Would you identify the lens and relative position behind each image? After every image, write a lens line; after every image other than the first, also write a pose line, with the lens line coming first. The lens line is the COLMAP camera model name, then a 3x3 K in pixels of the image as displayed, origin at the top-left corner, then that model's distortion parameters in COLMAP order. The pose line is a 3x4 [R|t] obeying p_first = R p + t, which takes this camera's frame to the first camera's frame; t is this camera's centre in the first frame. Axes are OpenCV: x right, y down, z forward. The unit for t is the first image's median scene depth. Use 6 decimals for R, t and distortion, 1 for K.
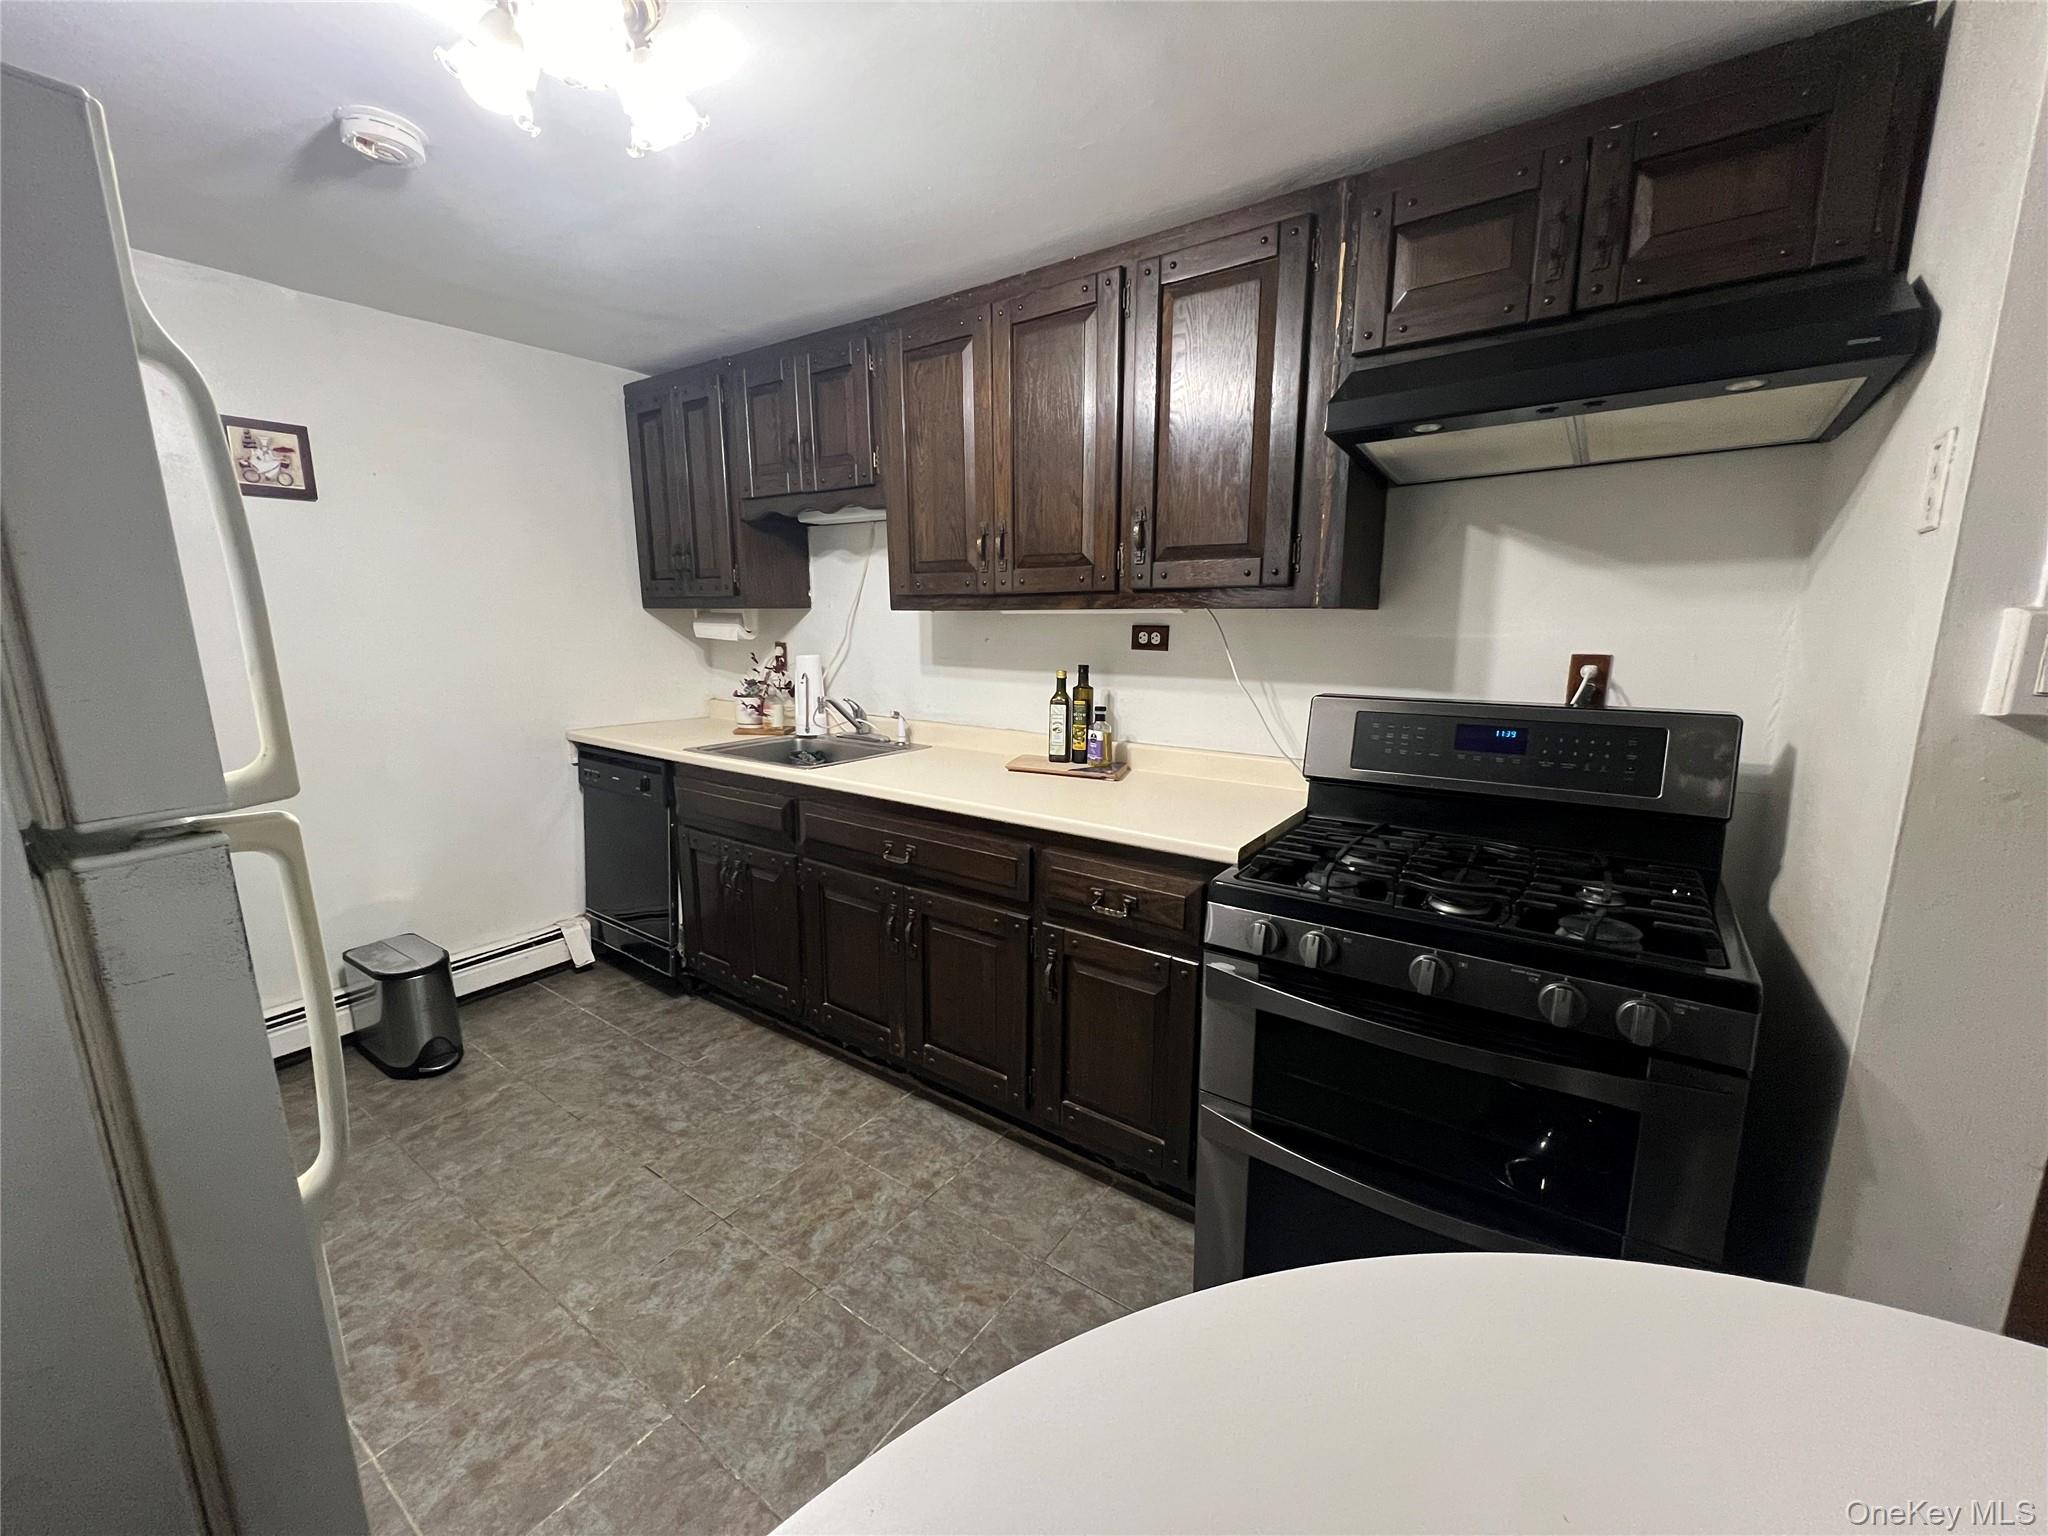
lens RADIAL K [[819.0, 0, 1023.6], [0, 819.0, 775.5], [0, 0, 1]] dist [-0.001031, -0.000142]
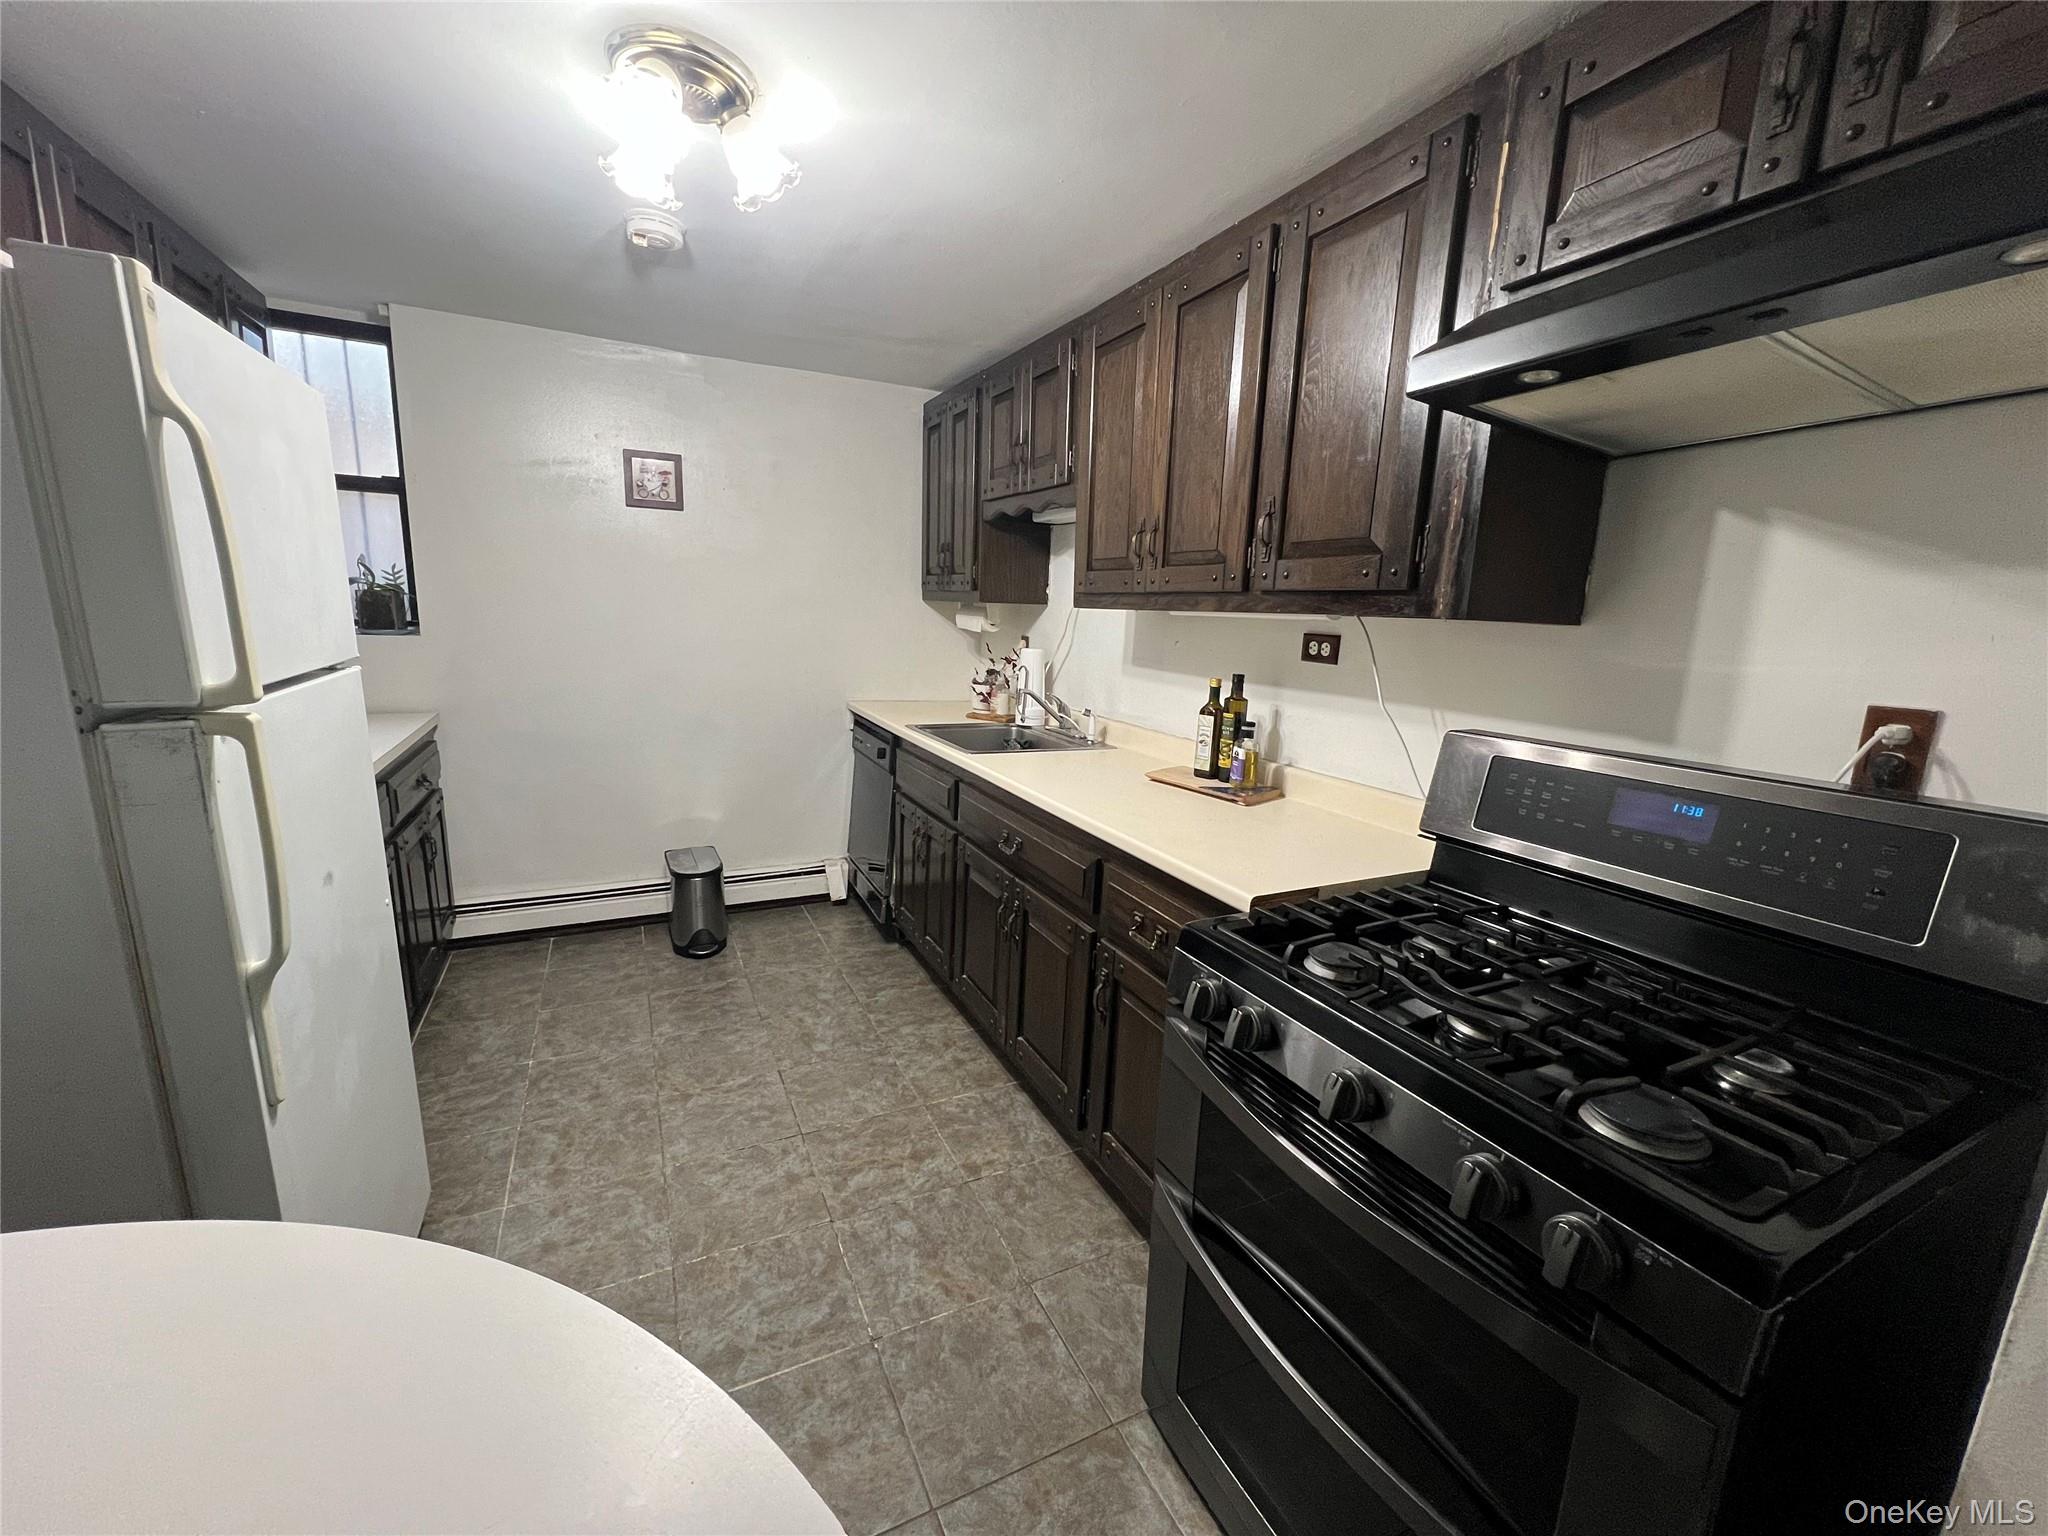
lens RADIAL K [[819.0, 0, 1019.0], [0, 819.0, 775.3], [0, 0, 1]] dist [-0.001031, -0.000142]
pose [[0.878363, 0.127730, -0.460612, 0.359592], [-0.129267, 0.991204, 0.028362, -0.023430], [0.460183, 0.034630, 0.887148, 0.112286]]
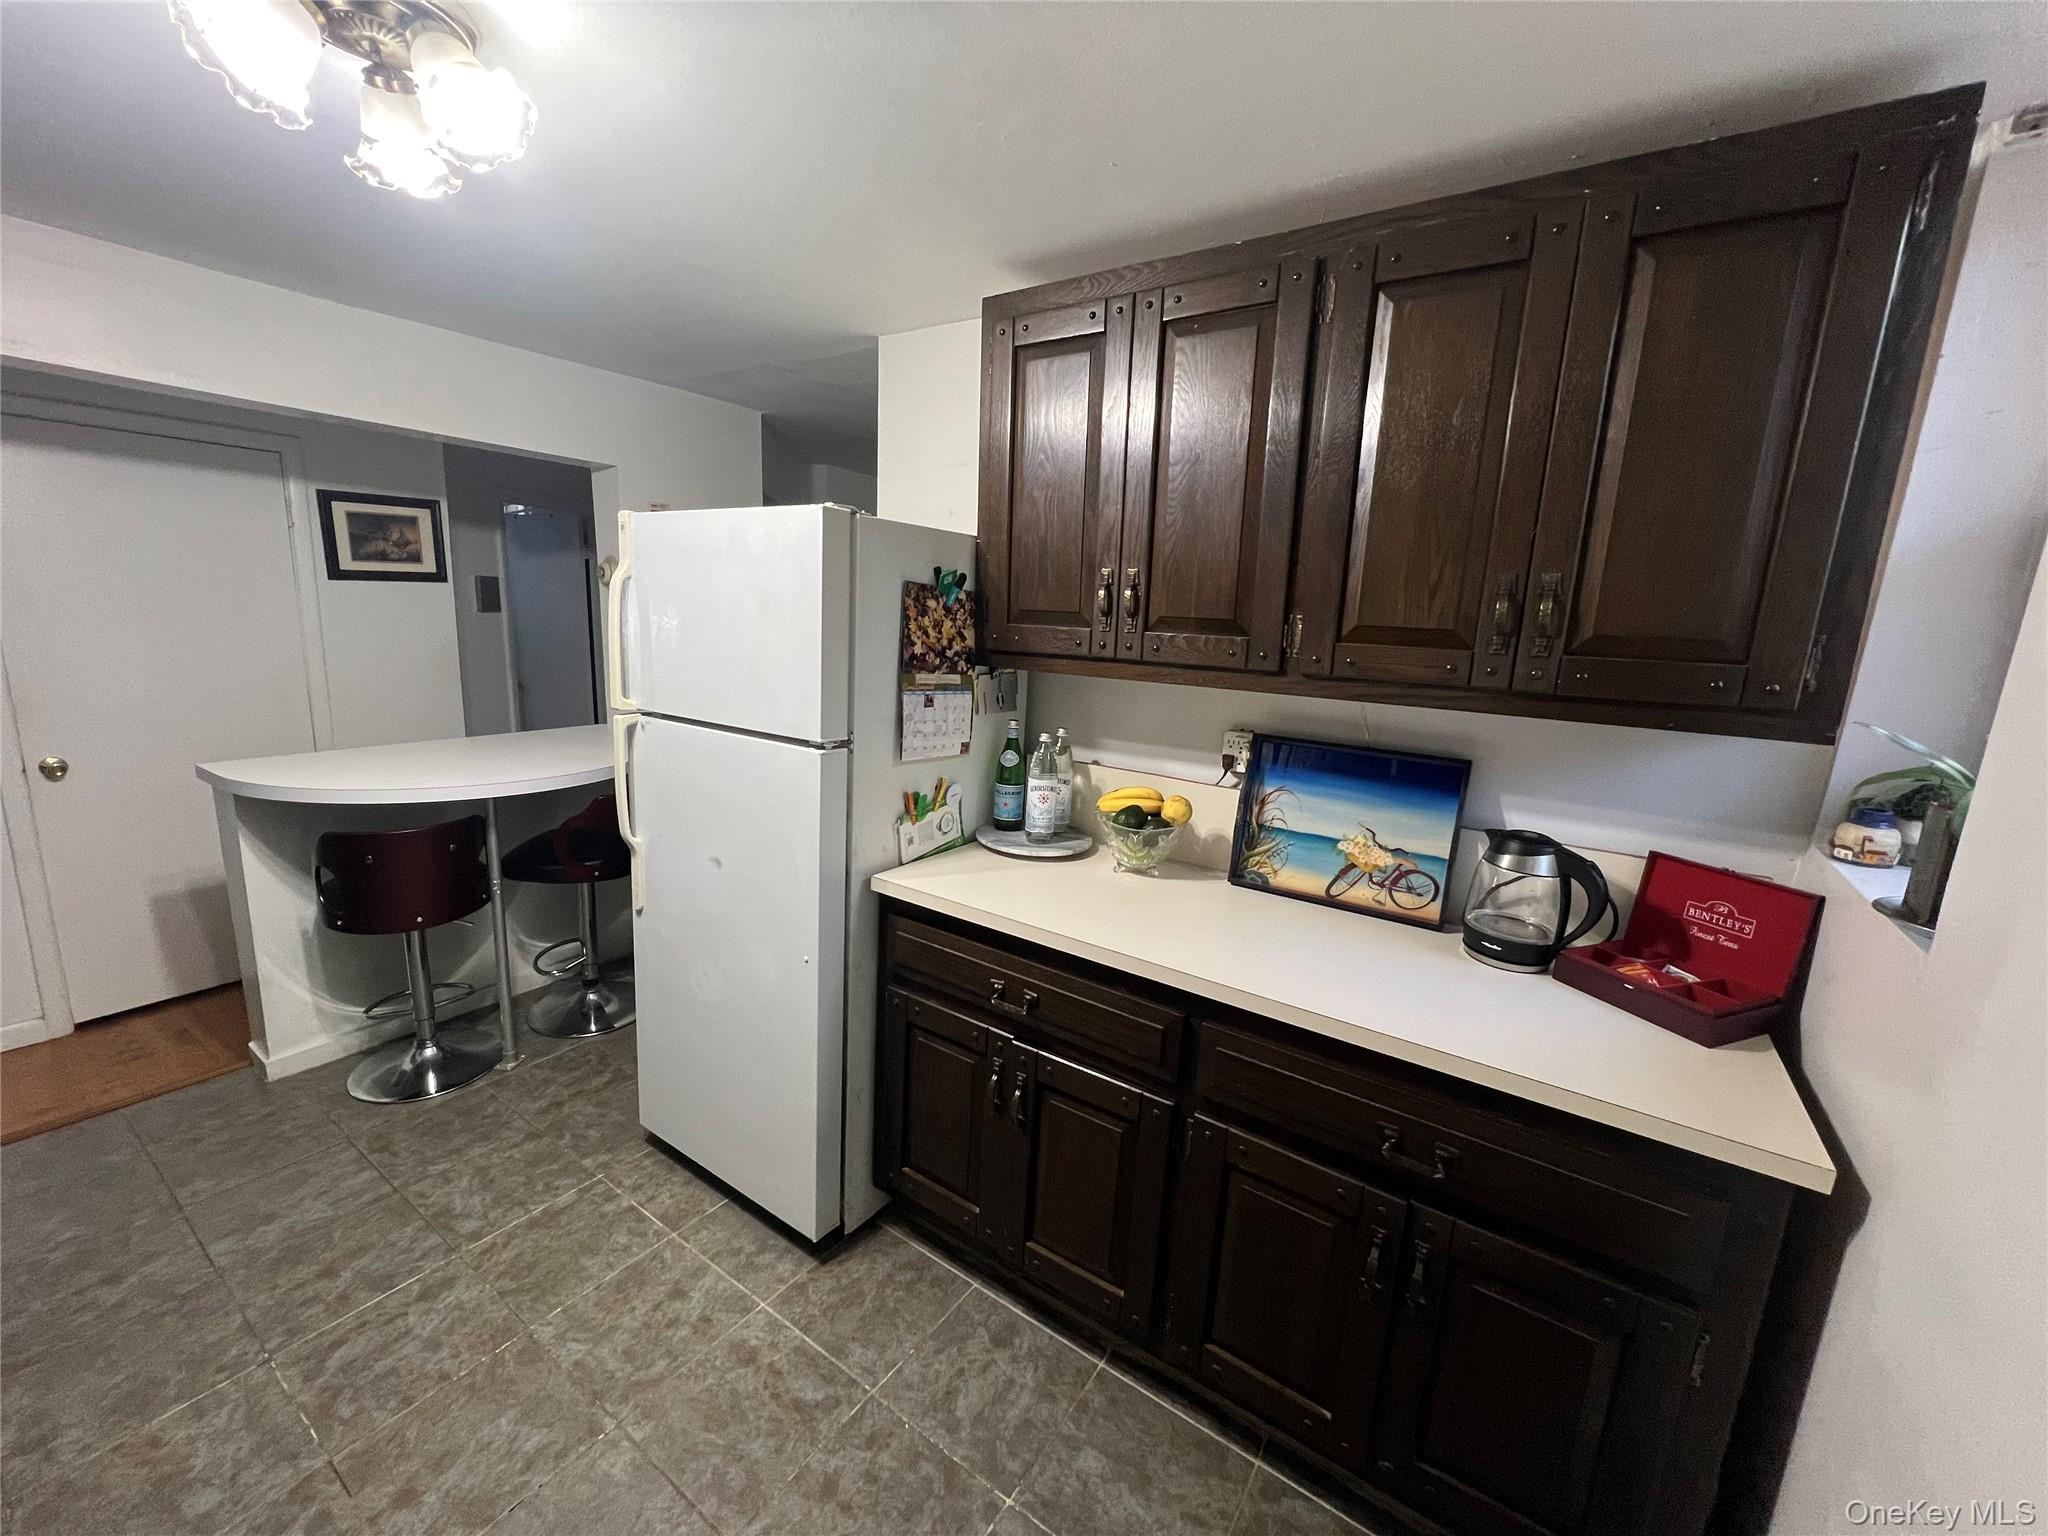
lens RADIAL K [[819.0, 0, 1028.0], [0, 819.0, 765.5], [0, 0, 1]] dist [-0.001031, -0.000142]
pose [[-0.998236, -0.049139, -0.033328, -0.819480], [-0.058118, 0.923538, 0.379079, -0.362930], [0.012152, 0.380347, -0.924764, 1.370865]]
